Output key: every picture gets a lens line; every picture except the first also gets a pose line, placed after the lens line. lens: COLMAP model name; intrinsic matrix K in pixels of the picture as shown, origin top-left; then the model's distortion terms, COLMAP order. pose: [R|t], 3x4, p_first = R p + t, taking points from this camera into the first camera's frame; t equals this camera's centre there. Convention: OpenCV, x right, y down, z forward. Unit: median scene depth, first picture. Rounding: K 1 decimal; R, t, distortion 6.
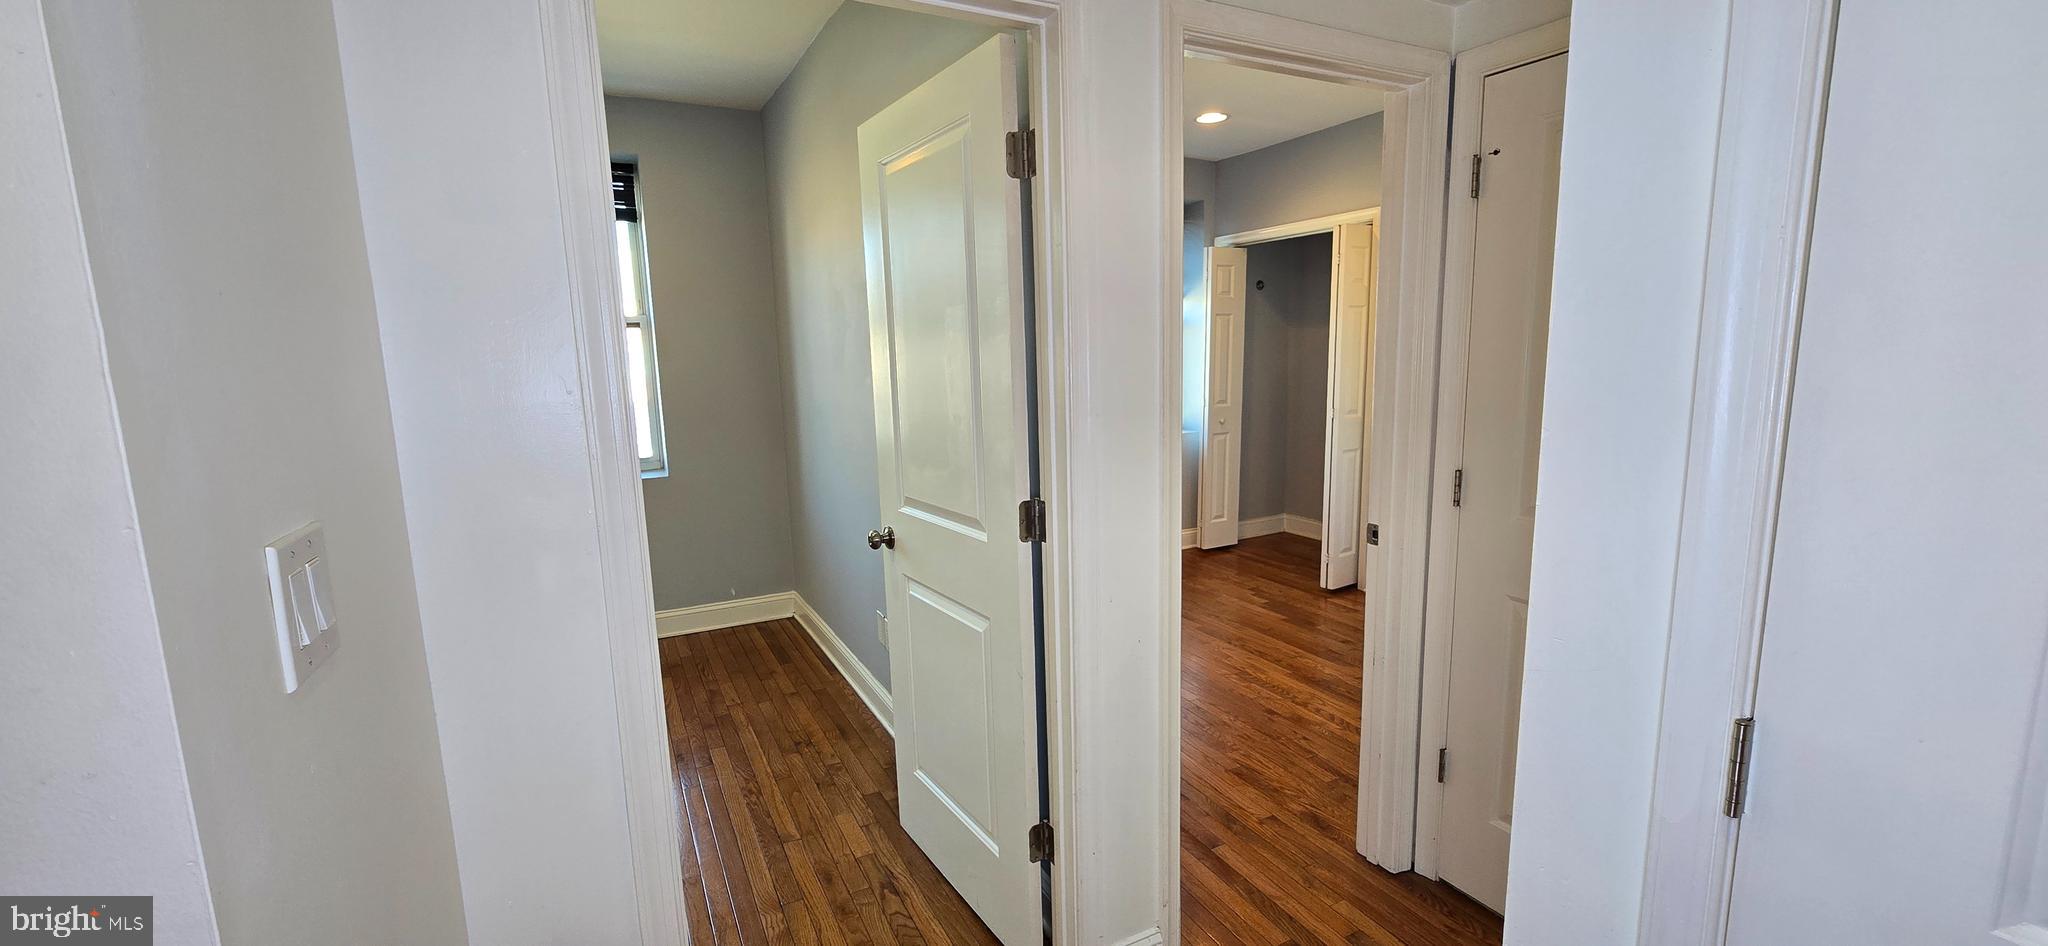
lens RADIAL K [[833.3, 0, 1035.3], [0, 833.3, 479.4], [0, 0, 1]] dist [-0.010486, 0.002573]
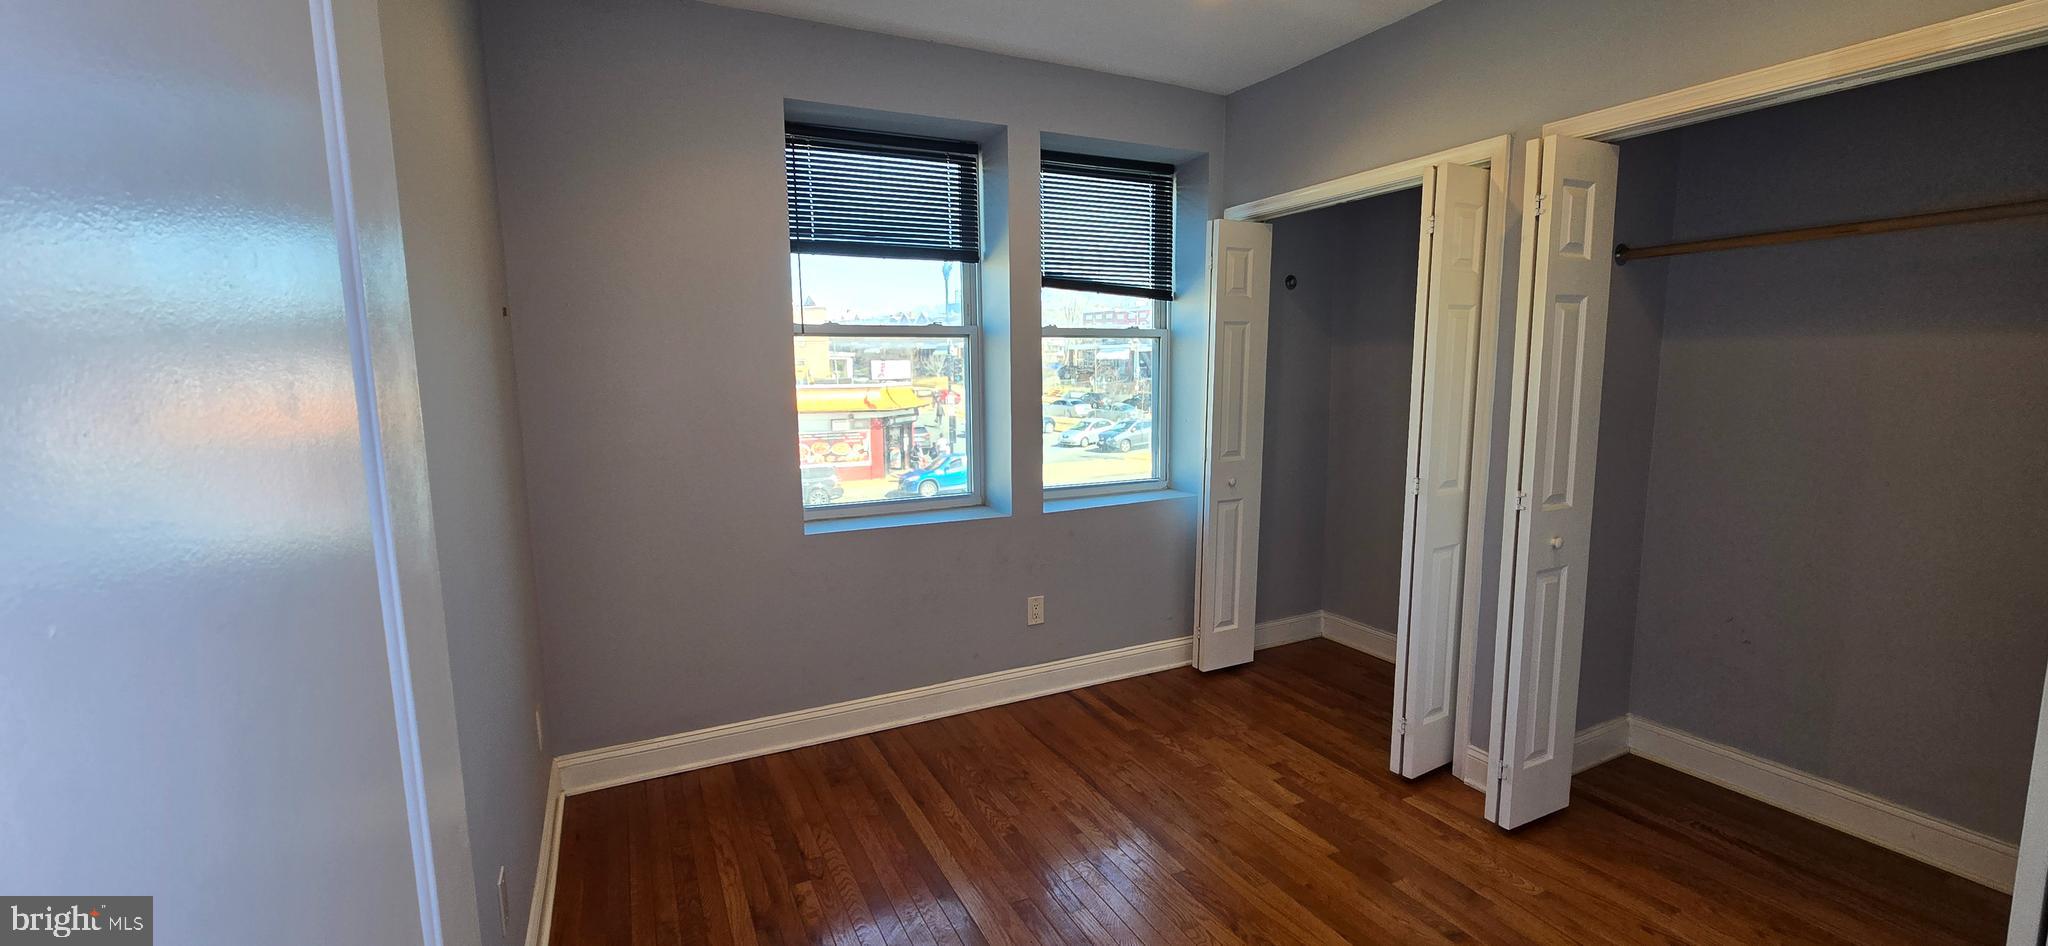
lens RADIAL K [[833.3, 0, 1035.3], [0, 833.3, 479.4], [0, 0, 1]] dist [-0.010486, 0.002573]
pose [[0.999632, 0.017414, -0.020808, 0.083628], [-0.017879, 0.999590, -0.022358, -0.056158], [0.020410, 0.022721, 0.999533, 0.342400]]
